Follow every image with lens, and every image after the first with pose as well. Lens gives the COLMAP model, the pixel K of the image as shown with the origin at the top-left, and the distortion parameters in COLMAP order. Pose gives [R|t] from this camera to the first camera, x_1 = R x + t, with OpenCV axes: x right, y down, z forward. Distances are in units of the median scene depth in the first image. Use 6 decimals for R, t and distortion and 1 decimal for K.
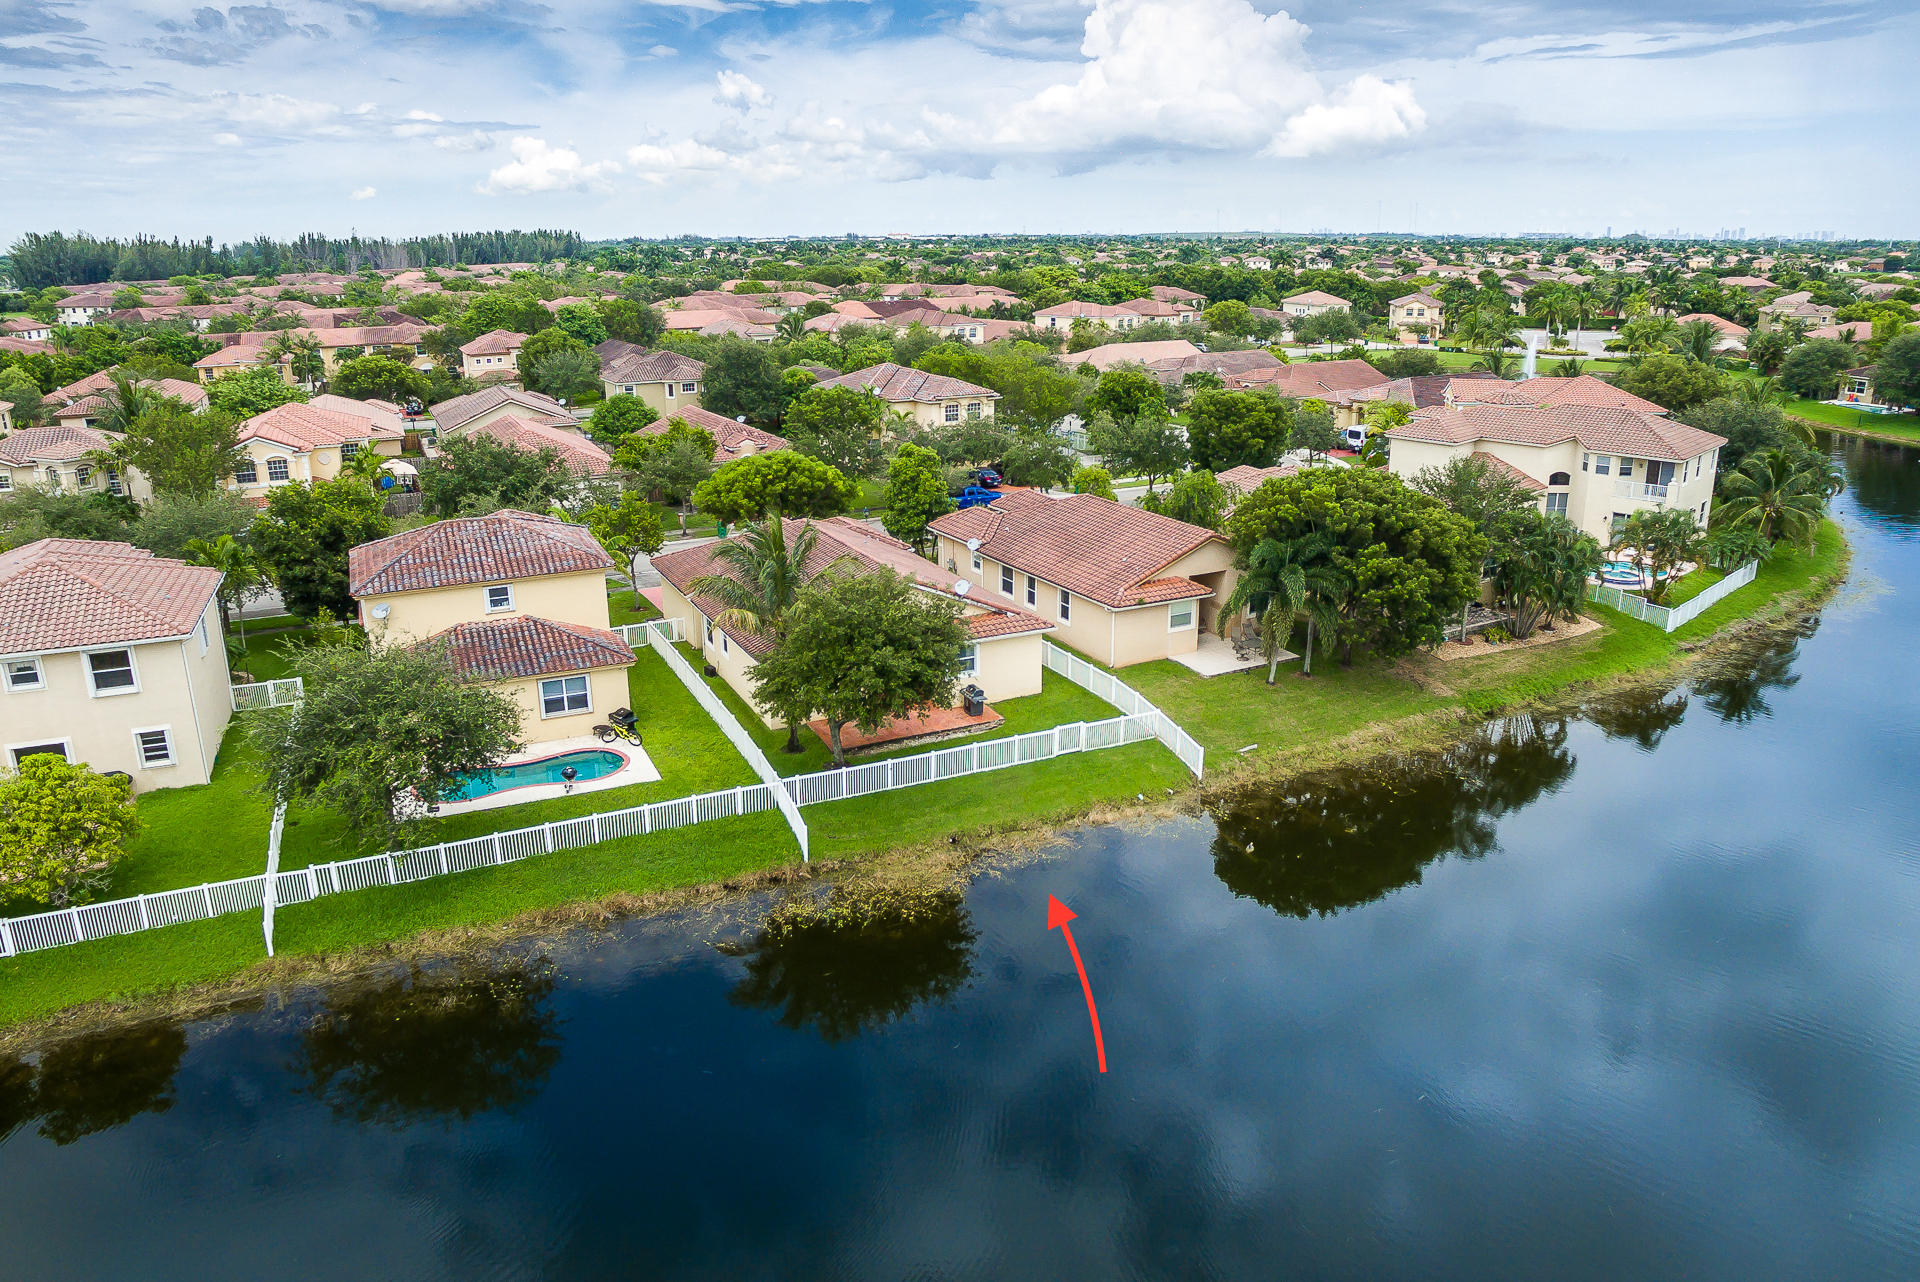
lens RADIAL K [[1325.3, 0, 969.1], [0, 1325.3, 643.8], [0, 0, 1]] dist [-0.115951, 0.082489]
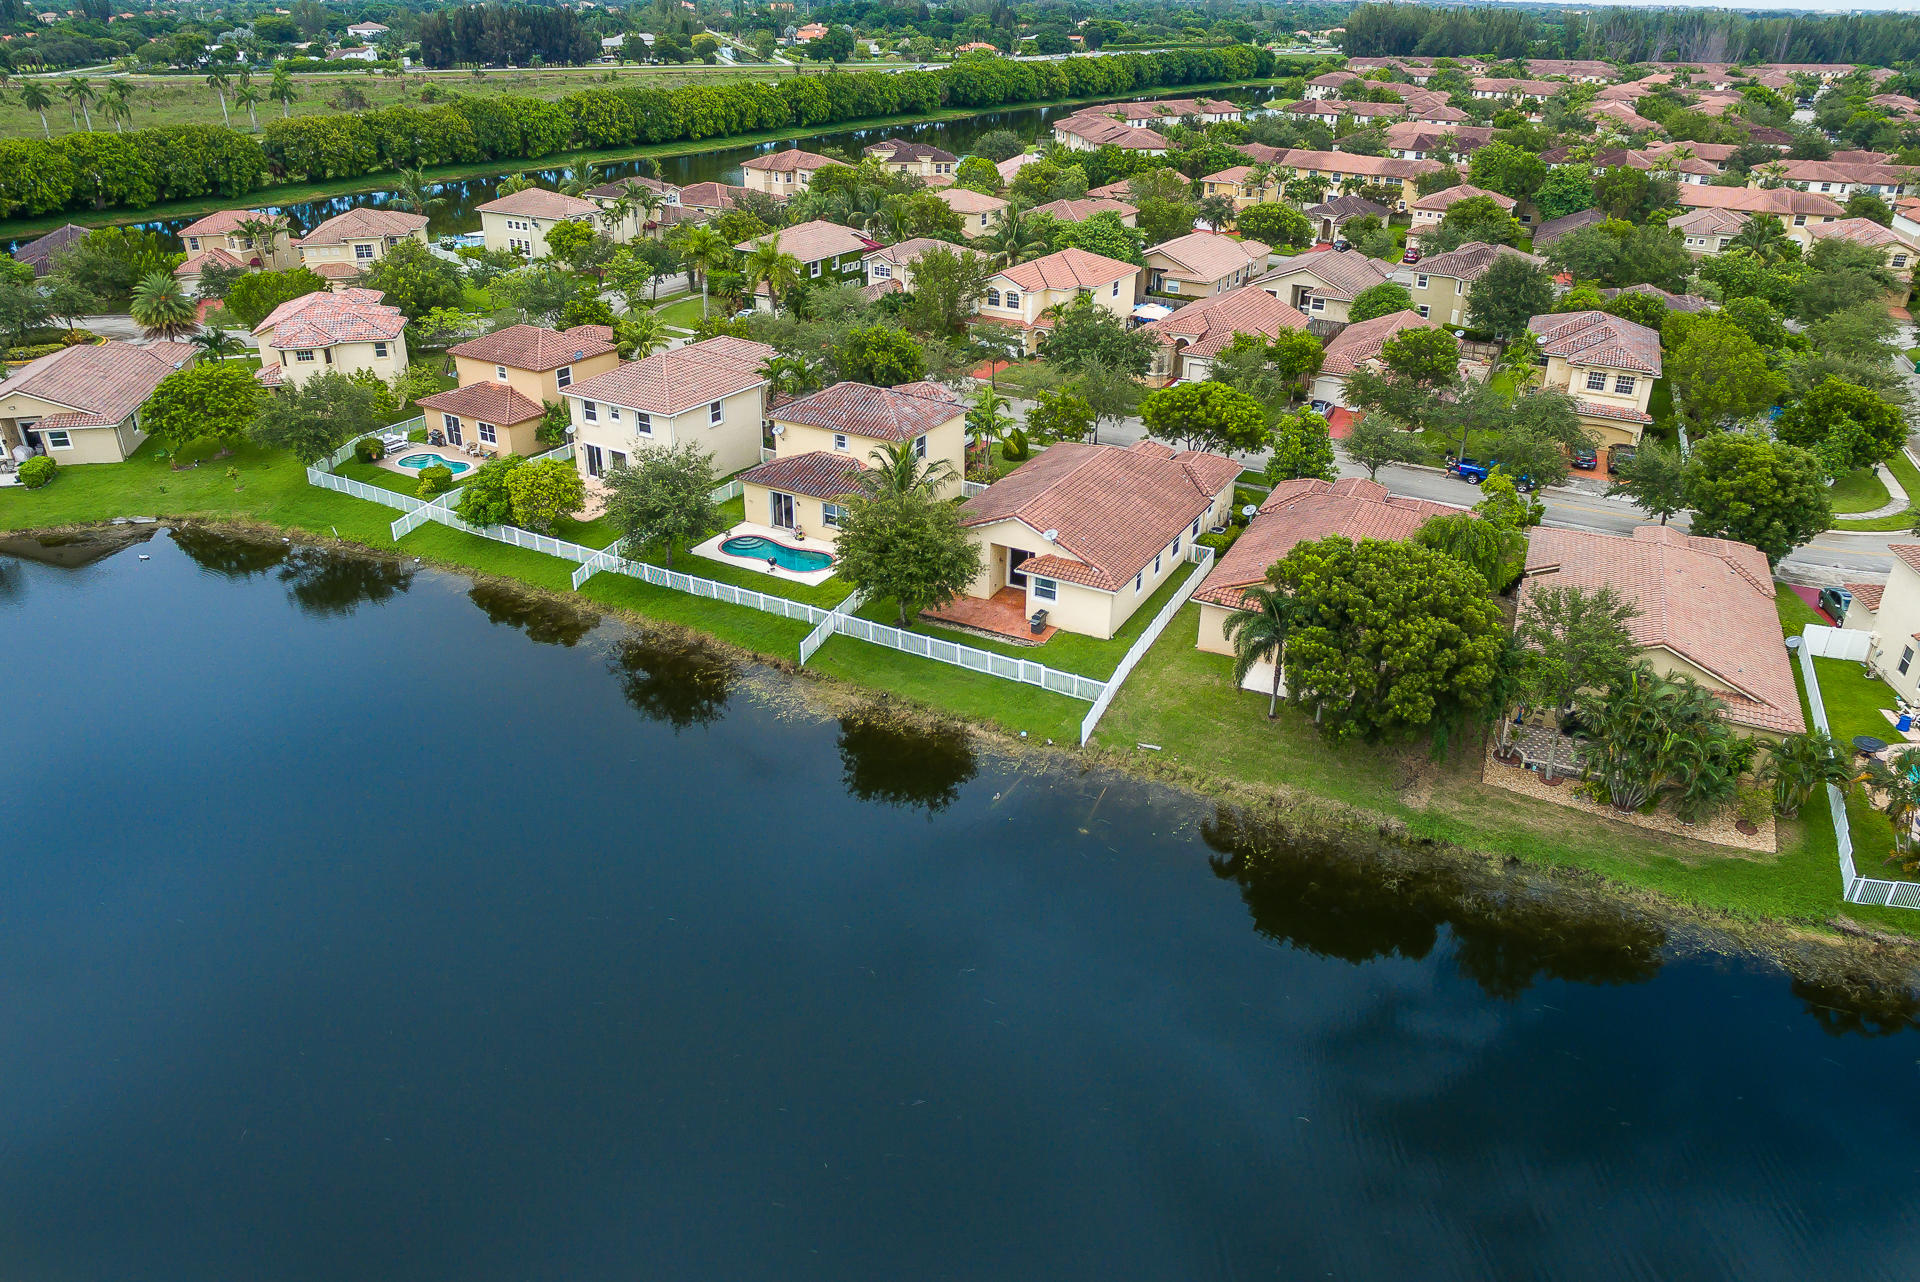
lens RADIAL K [[1325.3, 0, 971.7], [0, 1325.3, 644.6], [0, 0, 1]] dist [-0.115951, 0.082489]
pose [[0.583757, 0.383652, -0.715569, 0.789088], [-0.259796, 0.923247, 0.283058, -0.250390], [0.769242, 0.020665, 0.638623, 0.118786]]
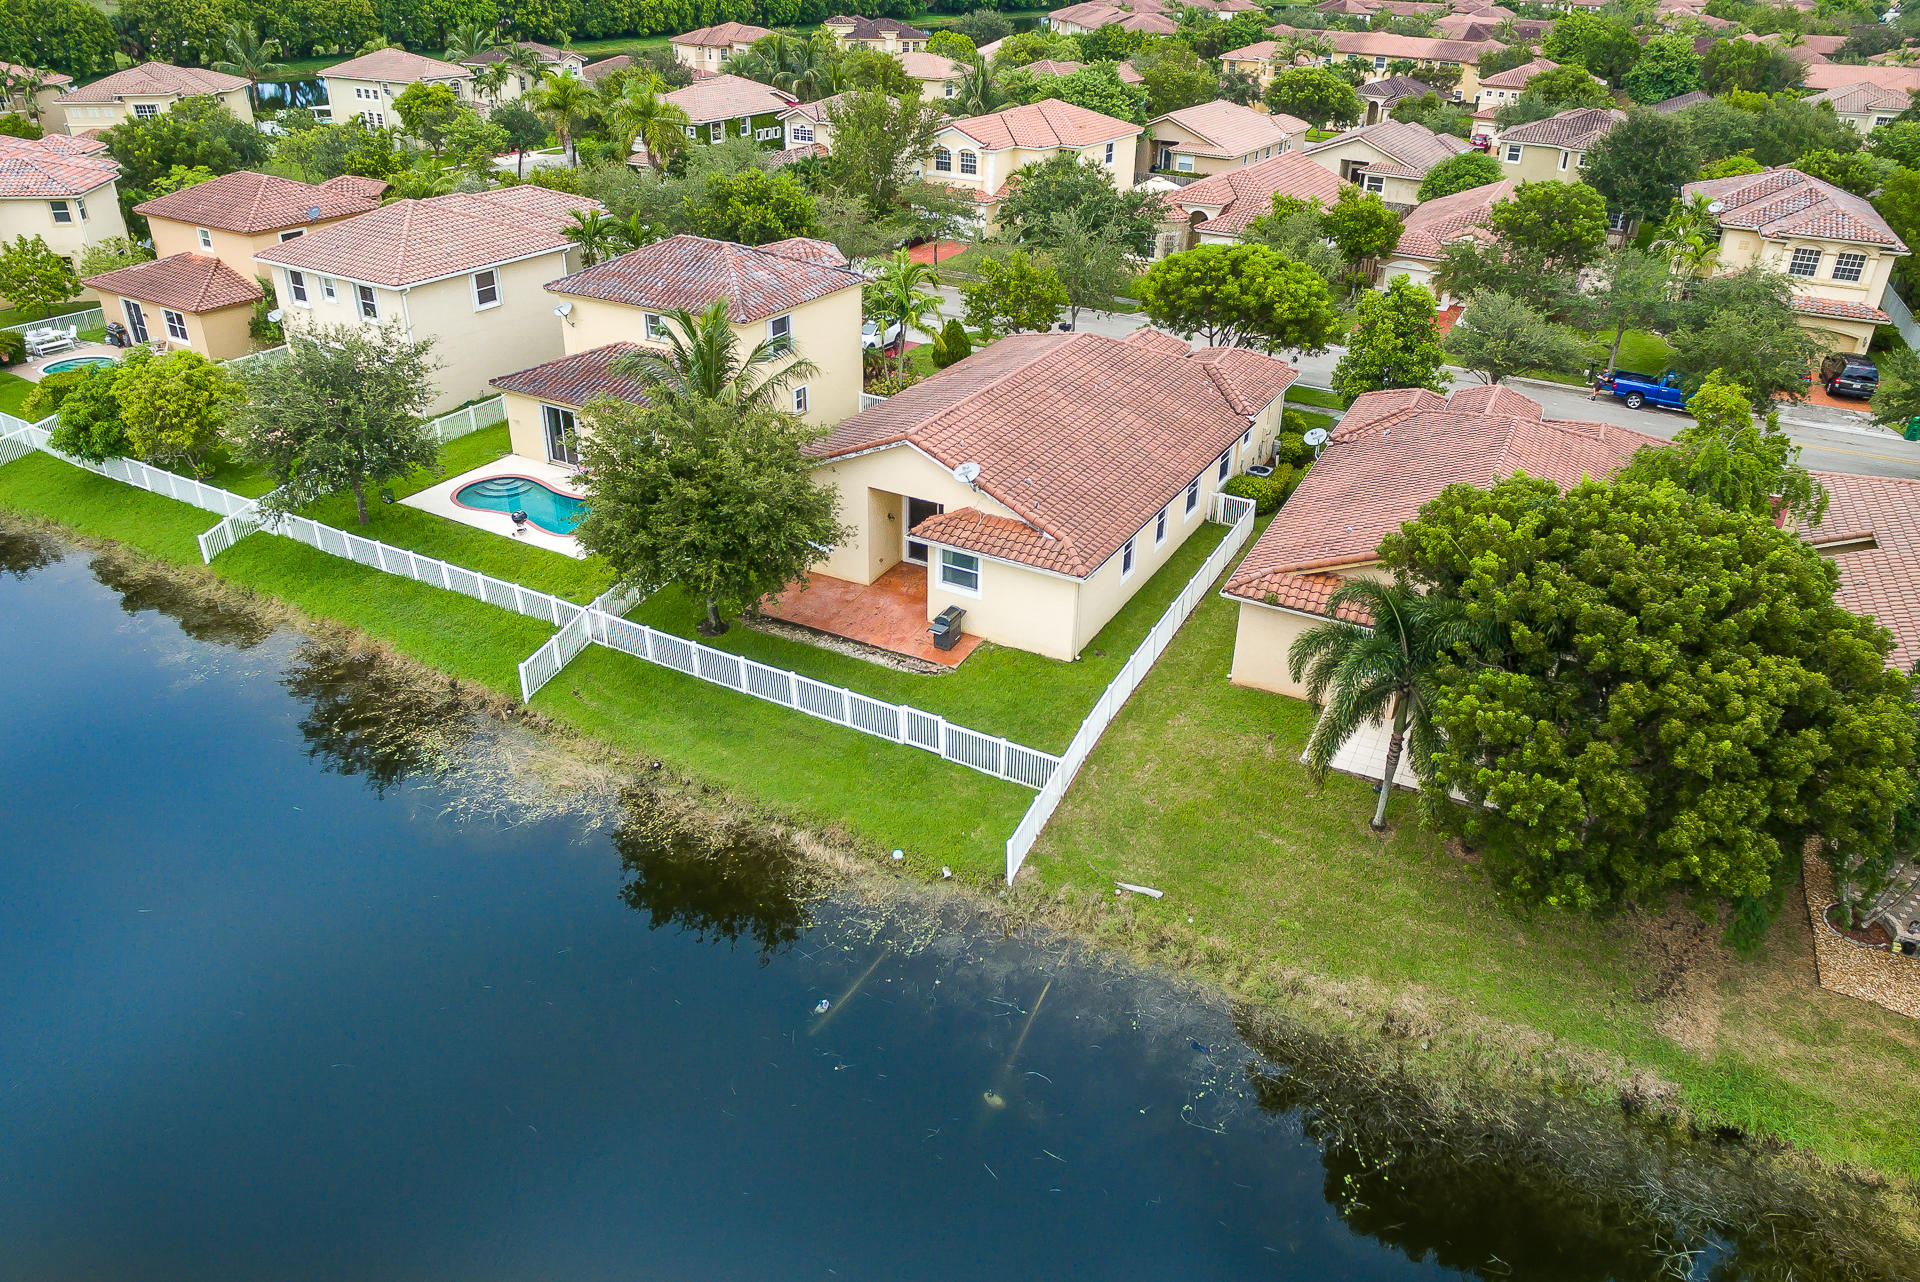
lens RADIAL K [[1325.3, 0, 967.5], [0, 1325.3, 642.3], [0, 0, 1]] dist [-0.115951, 0.082489]
pose [[0.576660, 0.412106, -0.705430, 0.460902], [-0.265556, 0.911119, 0.315187, -0.159297], [0.772621, 0.005576, 0.634843, 0.490086]]
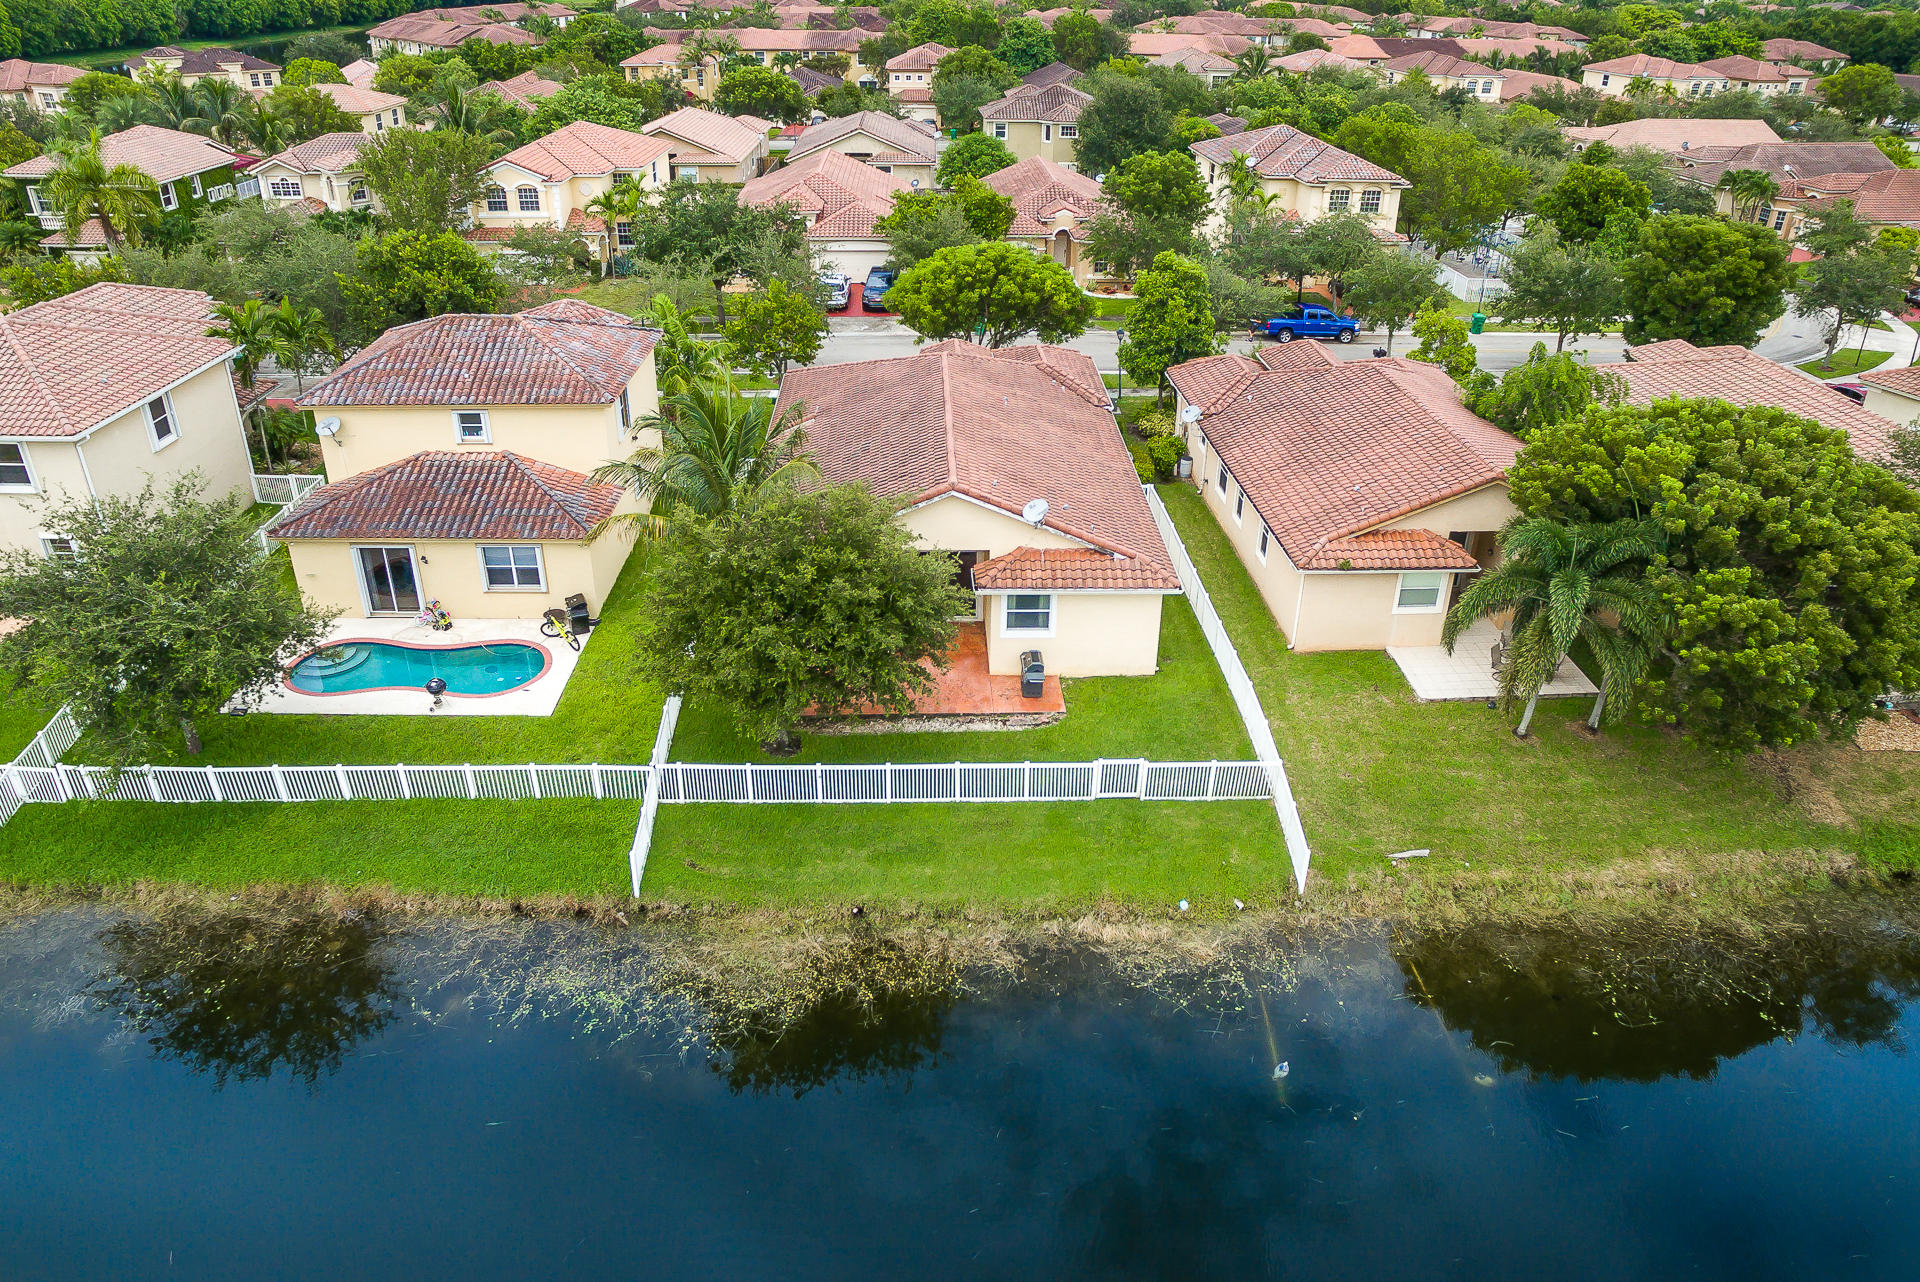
lens RADIAL K [[1325.3, 0, 969.6], [0, 1325.3, 642.0], [0, 0, 1]] dist [-0.115951, 0.082489]
pose [[0.913720, 0.211838, -0.346757, 0.184367], [-0.141019, 0.965633, 0.218326, -0.105329], [0.381090, -0.150589, 0.912191, 0.323177]]
